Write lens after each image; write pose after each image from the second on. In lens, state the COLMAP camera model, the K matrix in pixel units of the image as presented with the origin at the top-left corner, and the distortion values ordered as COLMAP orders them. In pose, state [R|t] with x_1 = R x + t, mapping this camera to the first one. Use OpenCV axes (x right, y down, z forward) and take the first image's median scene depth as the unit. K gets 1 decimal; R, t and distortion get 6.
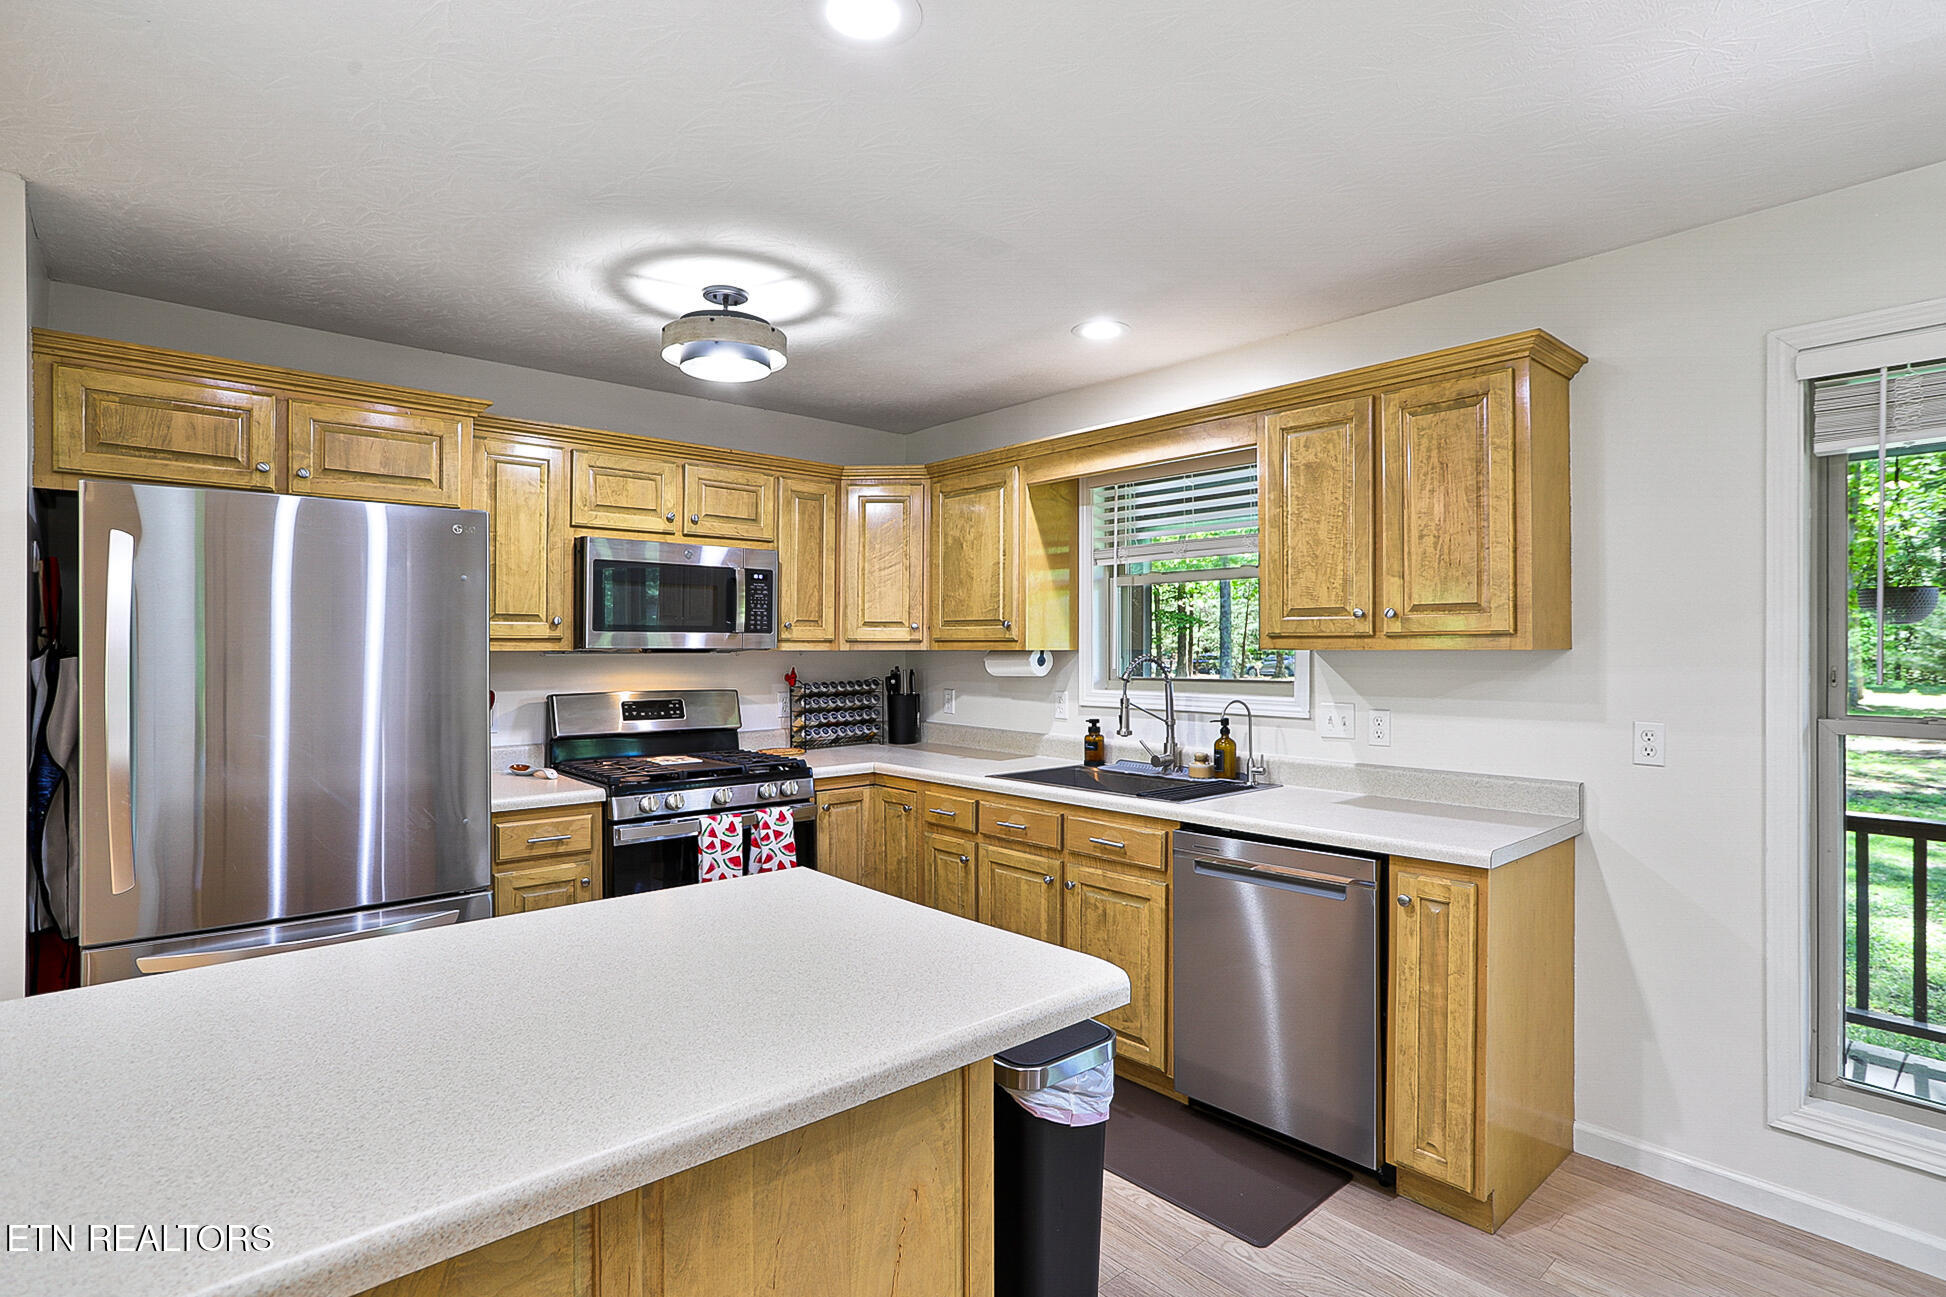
lens RADIAL K [[969.7, 0, 964.9], [0, 969.7, 644.7], [0, 0, 1]] dist [-0.047073, 0.024209]
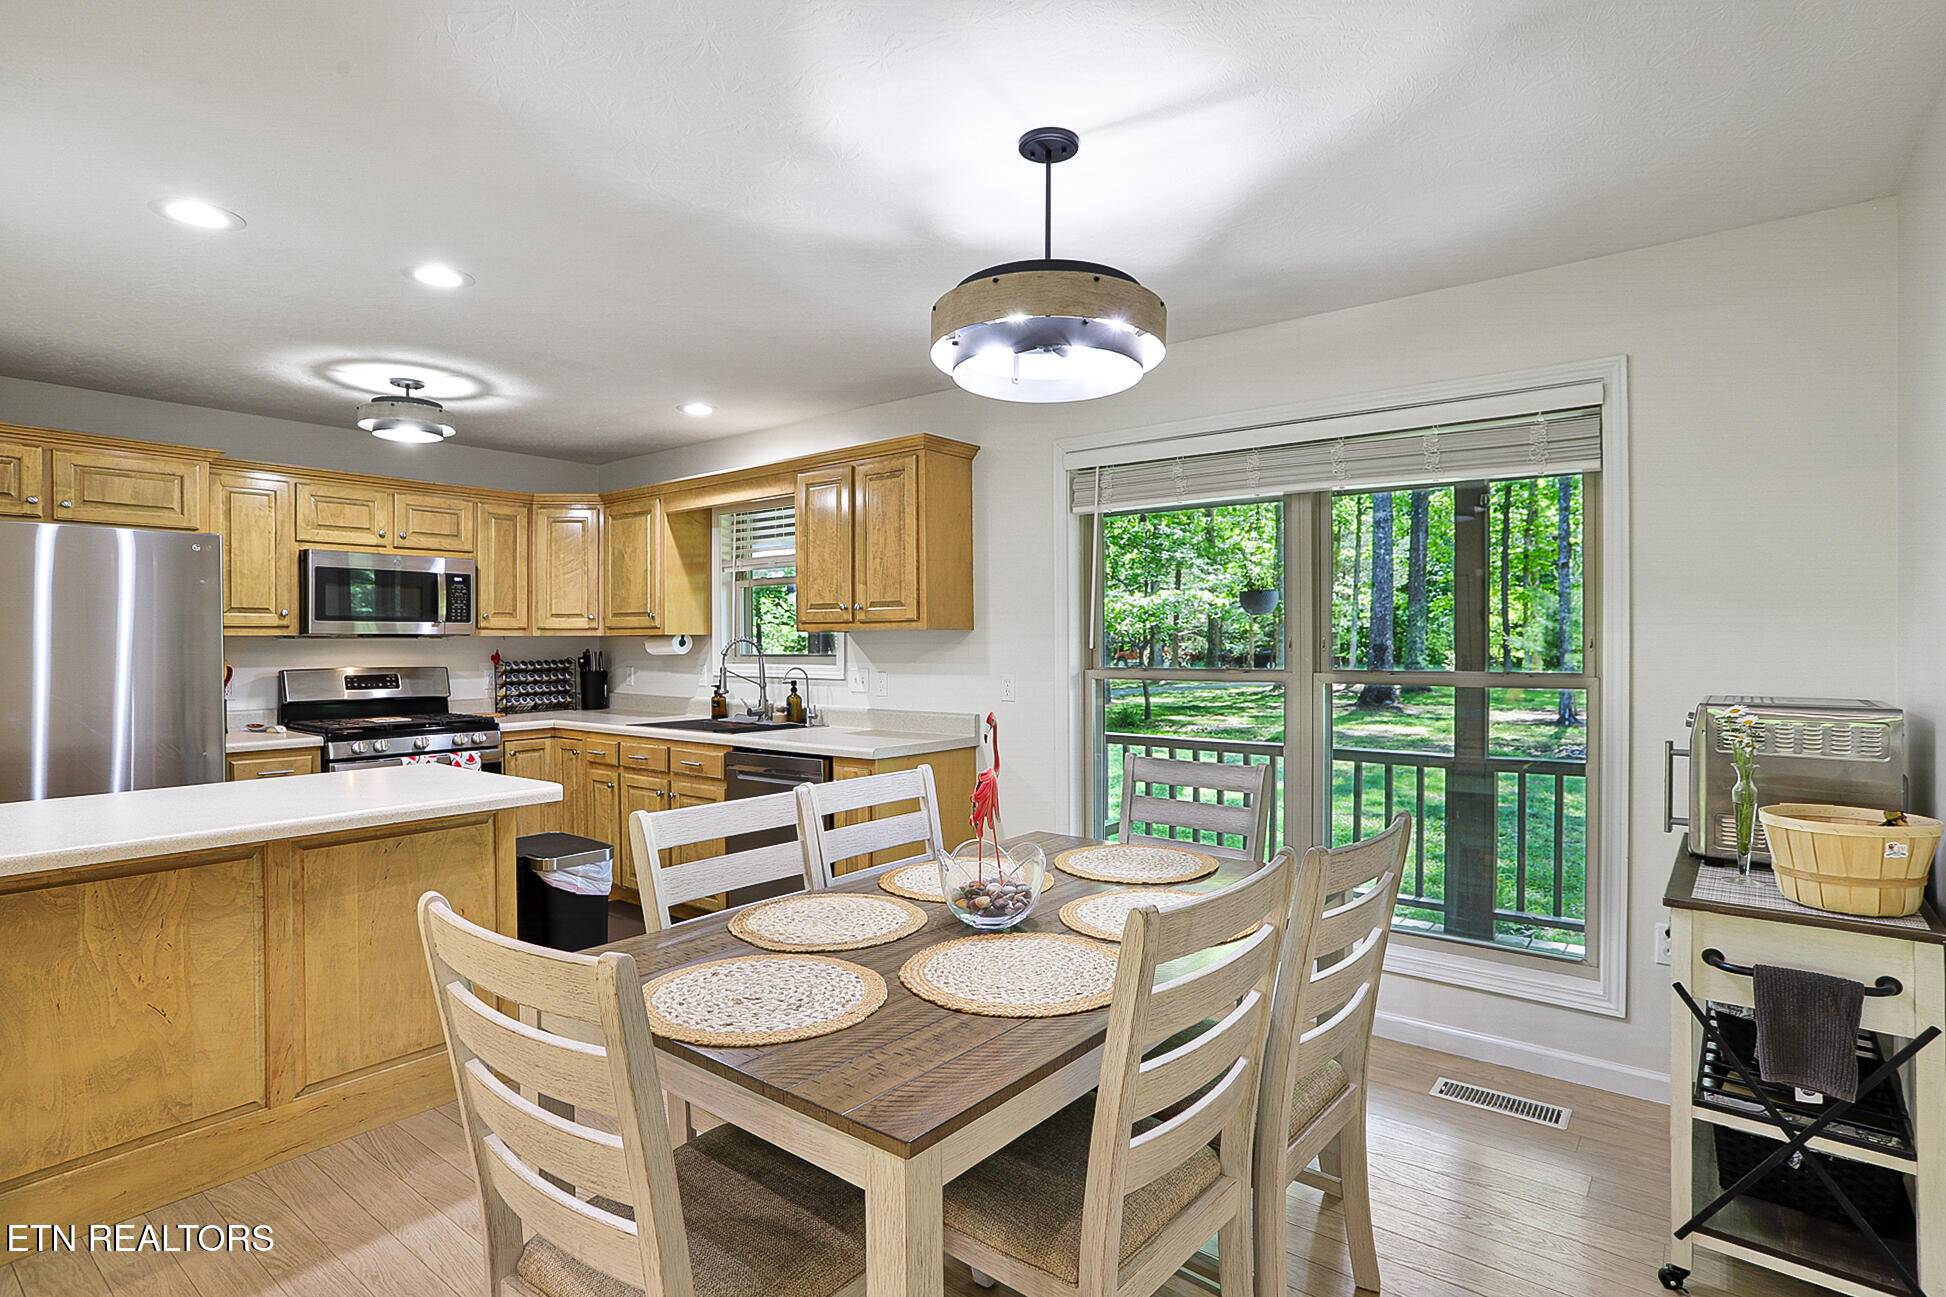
lens RADIAL K [[969.7, 0, 969.2], [0, 969.7, 649.9], [0, 0, 1]] dist [-0.047073, 0.024209]
pose [[0.982558, -0.007313, 0.185814, 0.256519], [0.005017, 0.999905, 0.012823, 0.013627], [-0.185890, -0.011667, 0.982501, -0.459603]]
